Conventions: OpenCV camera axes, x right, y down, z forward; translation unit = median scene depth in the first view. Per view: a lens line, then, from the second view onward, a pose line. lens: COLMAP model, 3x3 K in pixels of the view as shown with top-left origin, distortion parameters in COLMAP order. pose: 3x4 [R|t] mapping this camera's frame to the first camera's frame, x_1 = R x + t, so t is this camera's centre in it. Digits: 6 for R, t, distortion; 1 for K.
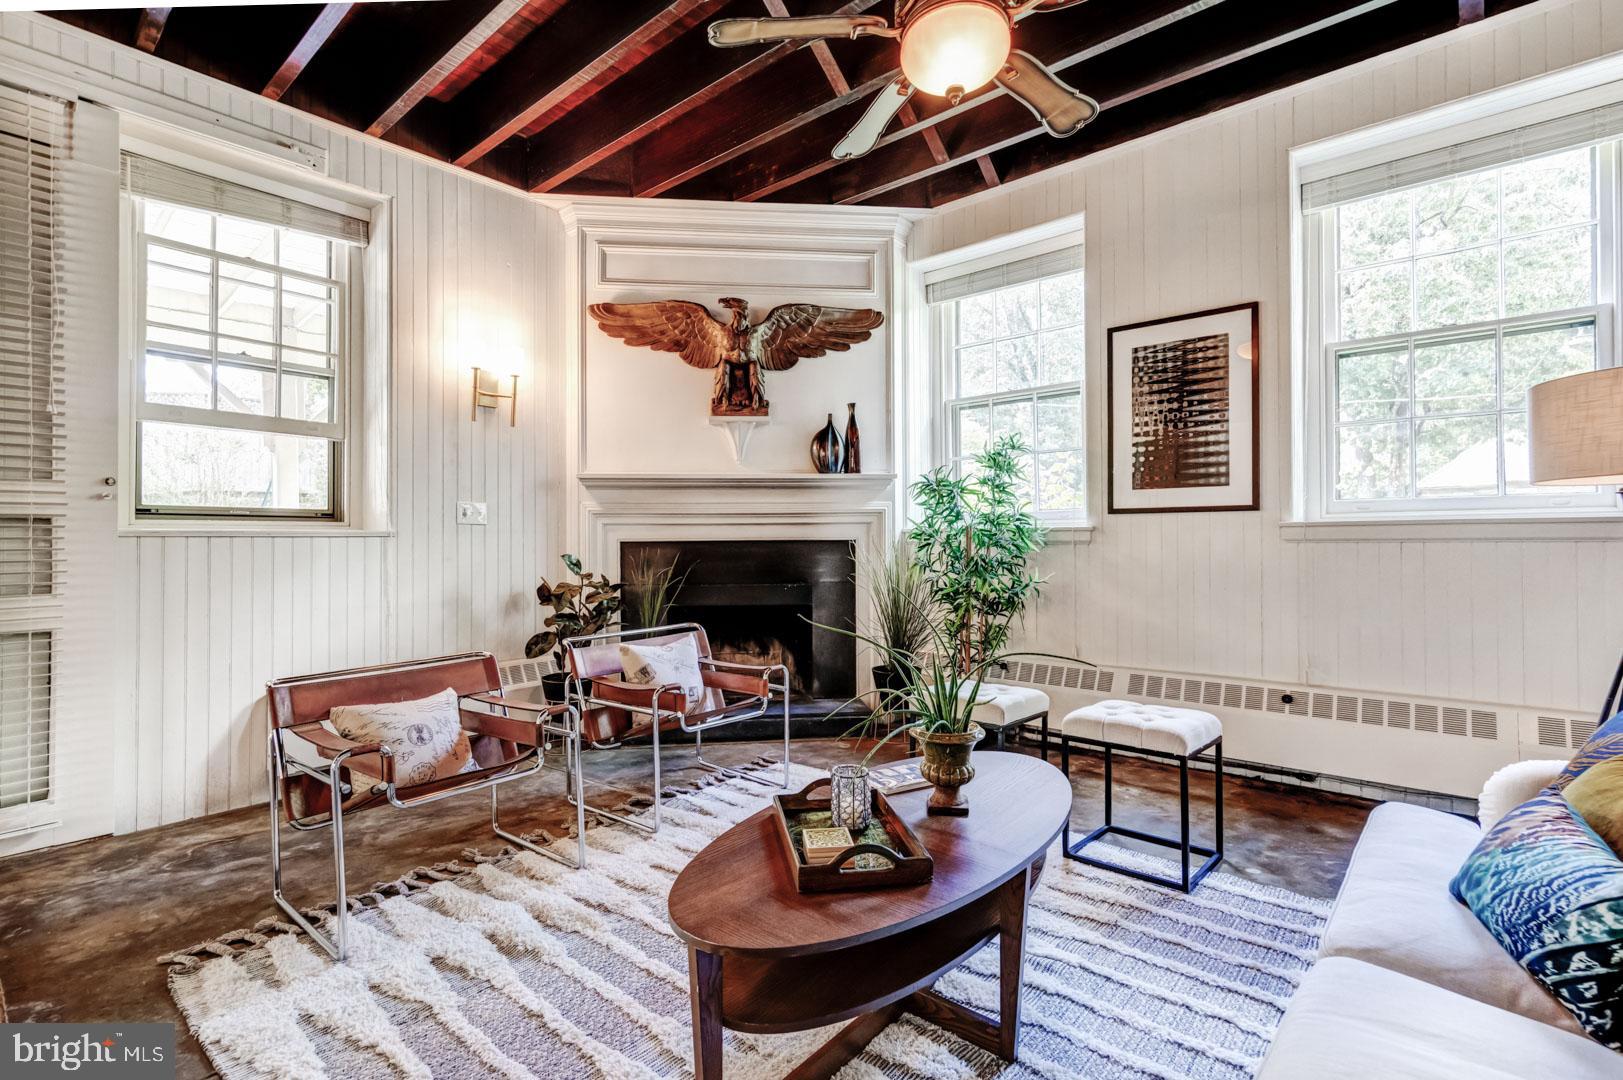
lens RADIAL K [[743.5, 0, 802.7], [0, 743.5, 534.1], [0, 0, 1]] dist [0.001381, 0.000232]
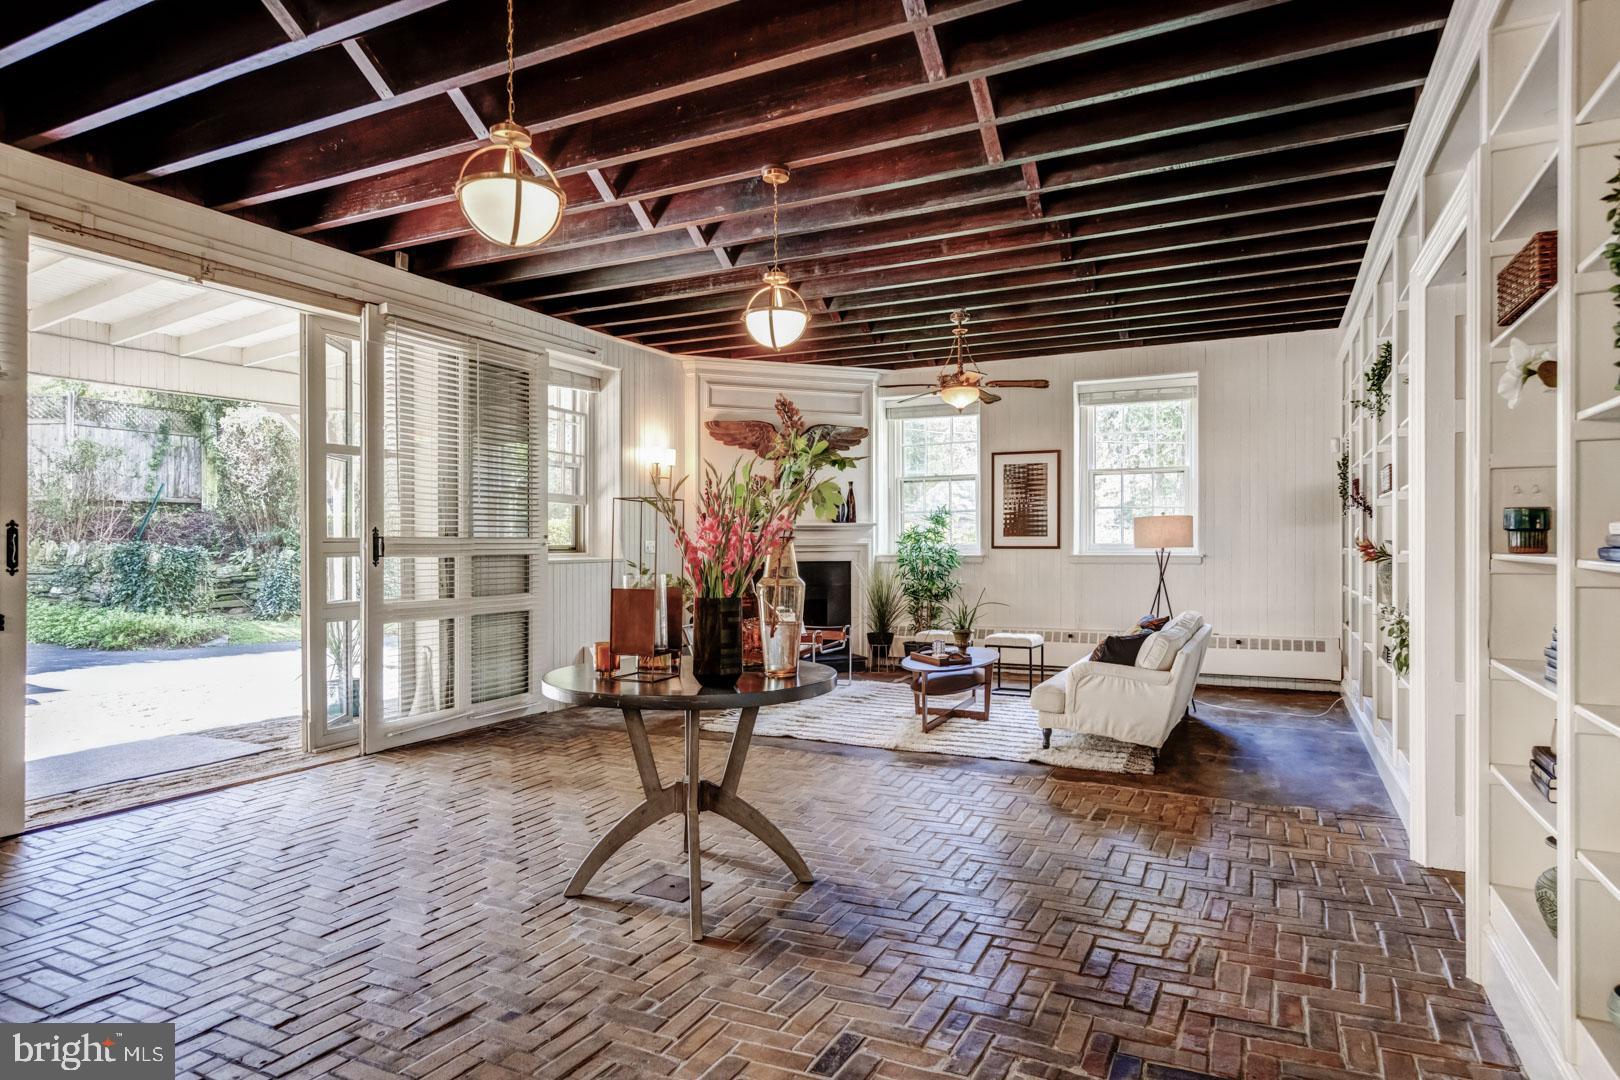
lens RADIAL K [[928.6, 0, 813.5], [0, 928.6, 546.6], [0, 0, 1]] dist [0.006005, 0.000905]
pose [[0.965486, 0.001331, 0.260452, -0.647445], [-0.004396, 0.999928, 0.011185, -0.055620], [-0.260418, -0.011944, 0.965422, -1.179607]]
